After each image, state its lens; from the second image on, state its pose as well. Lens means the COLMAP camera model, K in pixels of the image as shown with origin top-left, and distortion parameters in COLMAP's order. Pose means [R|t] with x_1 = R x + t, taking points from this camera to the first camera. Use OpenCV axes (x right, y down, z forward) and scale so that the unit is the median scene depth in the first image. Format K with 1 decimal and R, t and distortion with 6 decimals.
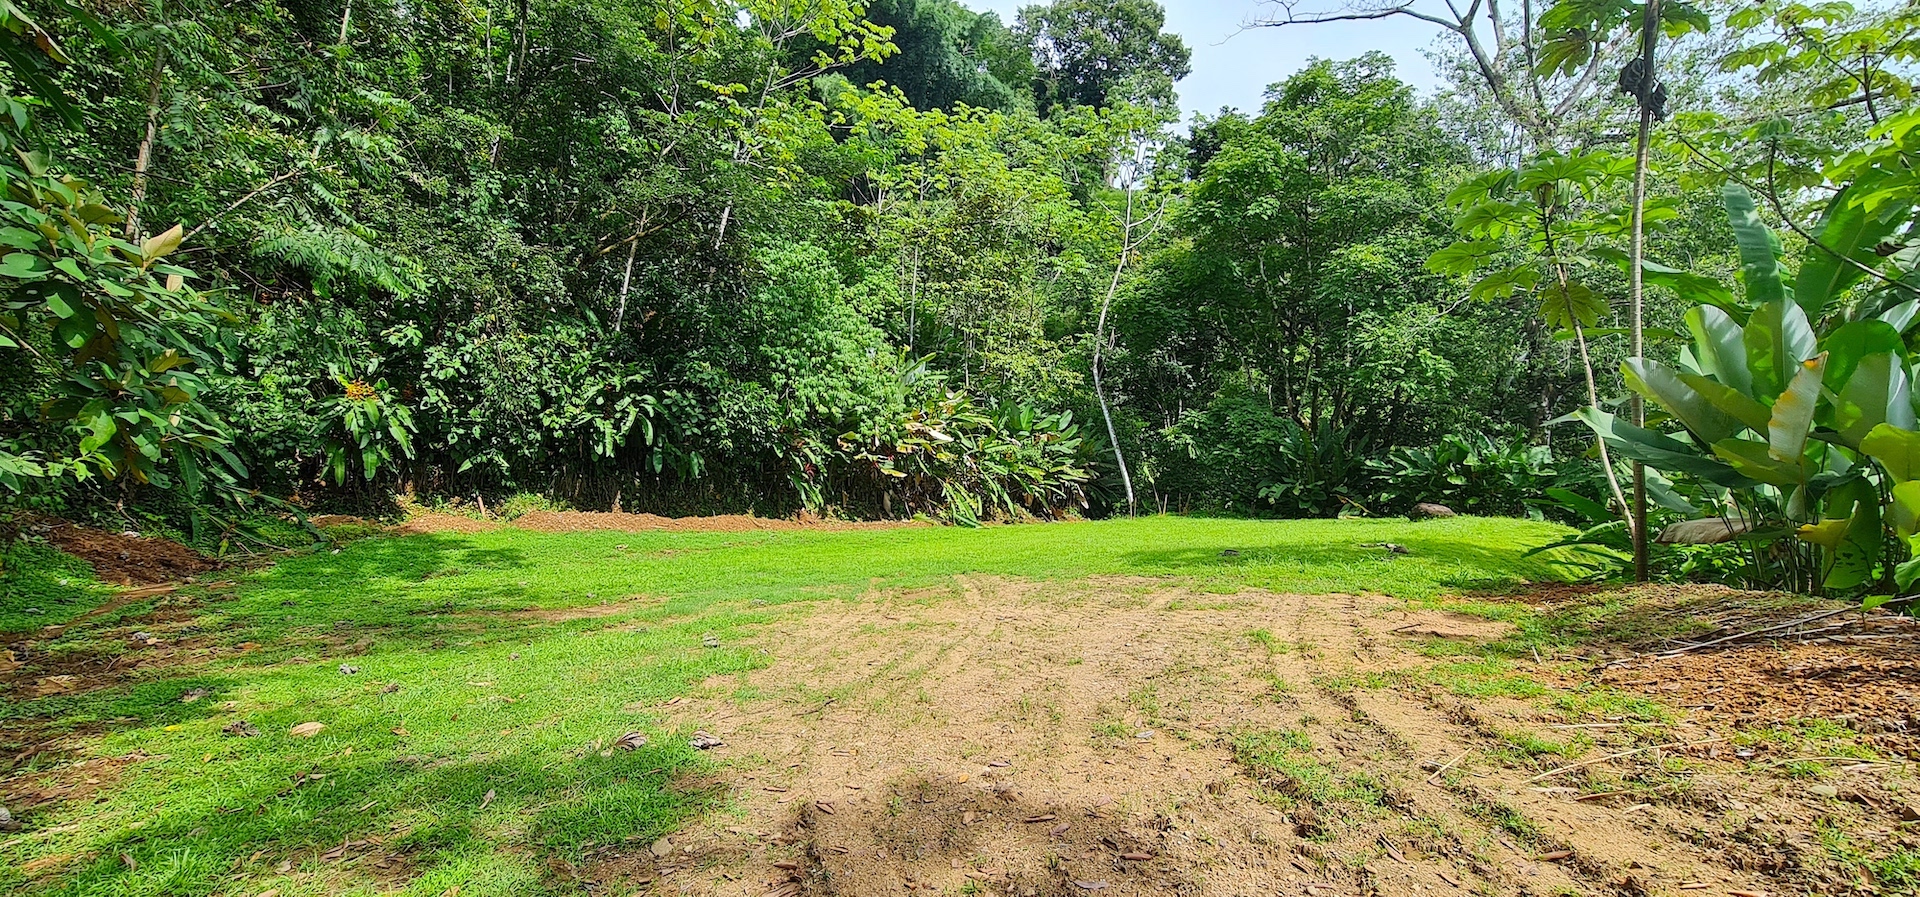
lens RADIAL K [[803.1, 0, 956.1], [0, 803.1, 437.5], [0, 0, 1]] dist [-0.001462, -0.000043]
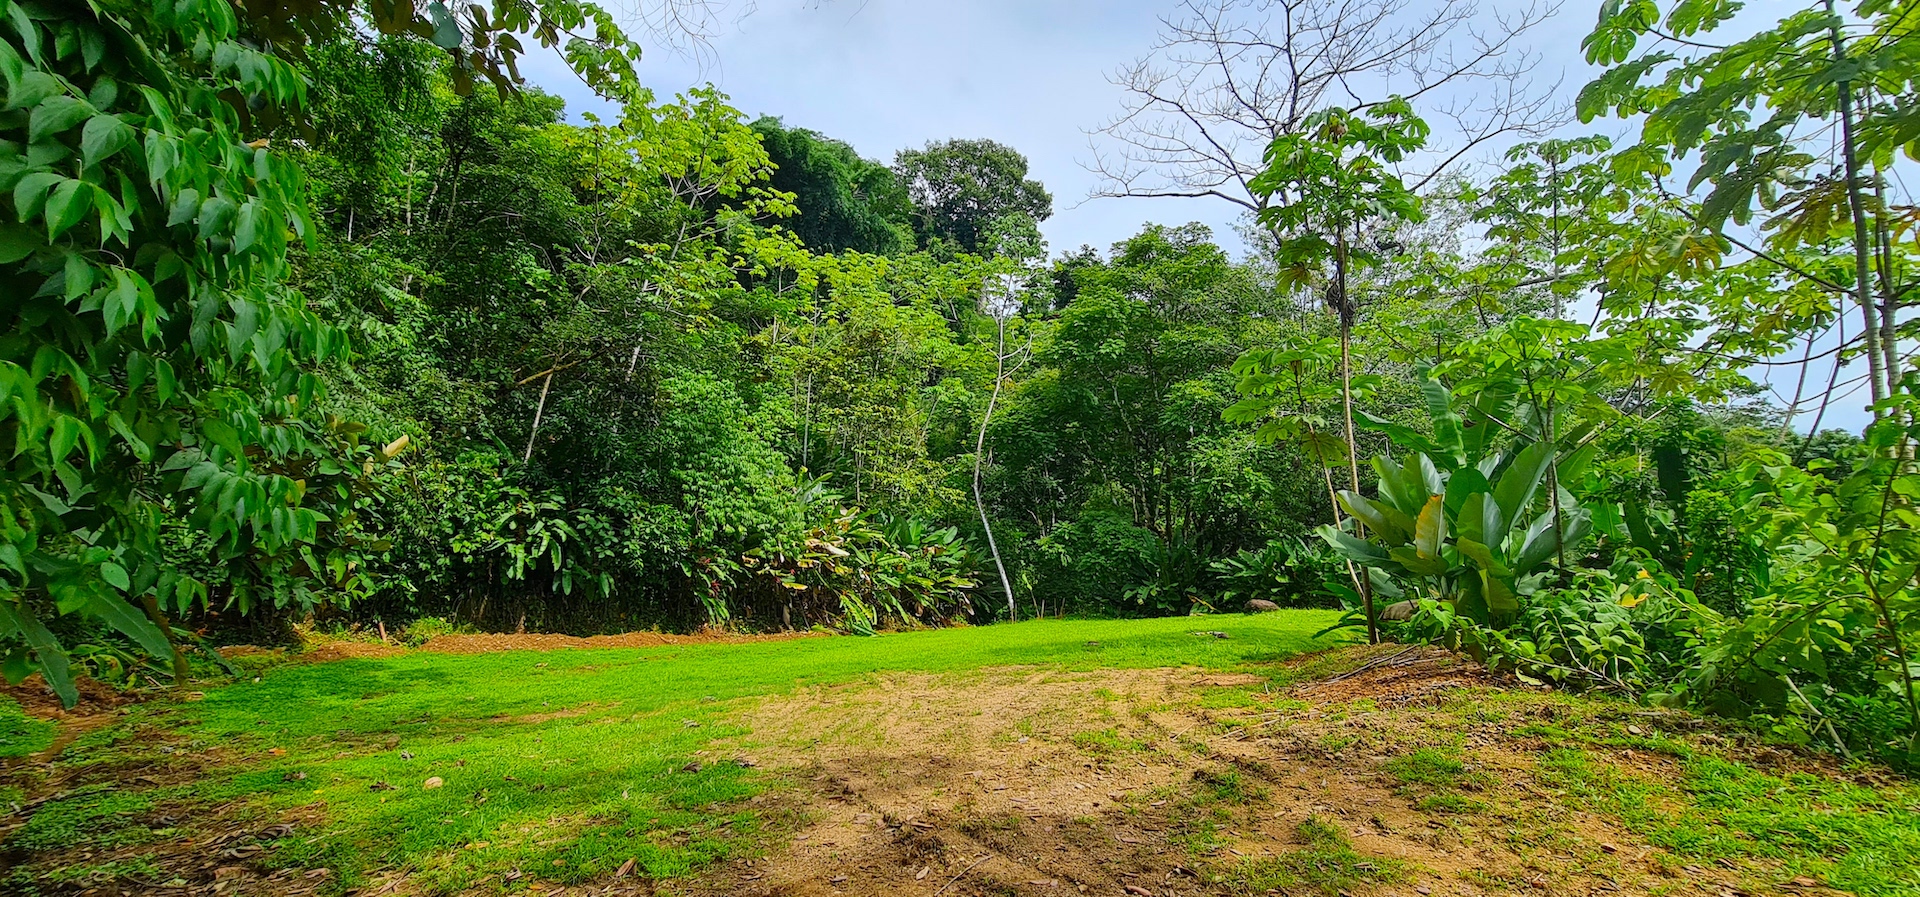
lens RADIAL K [[803.1, 0, 956.1], [0, 803.1, 437.5], [0, 0, 1]] dist [-0.001462, -0.000043]
pose [[0.988800, -0.002591, 0.149225, -0.021264], [0.022956, 0.990591, -0.134914, -0.003602], [-0.147471, 0.136829, 0.979556, -0.098857]]
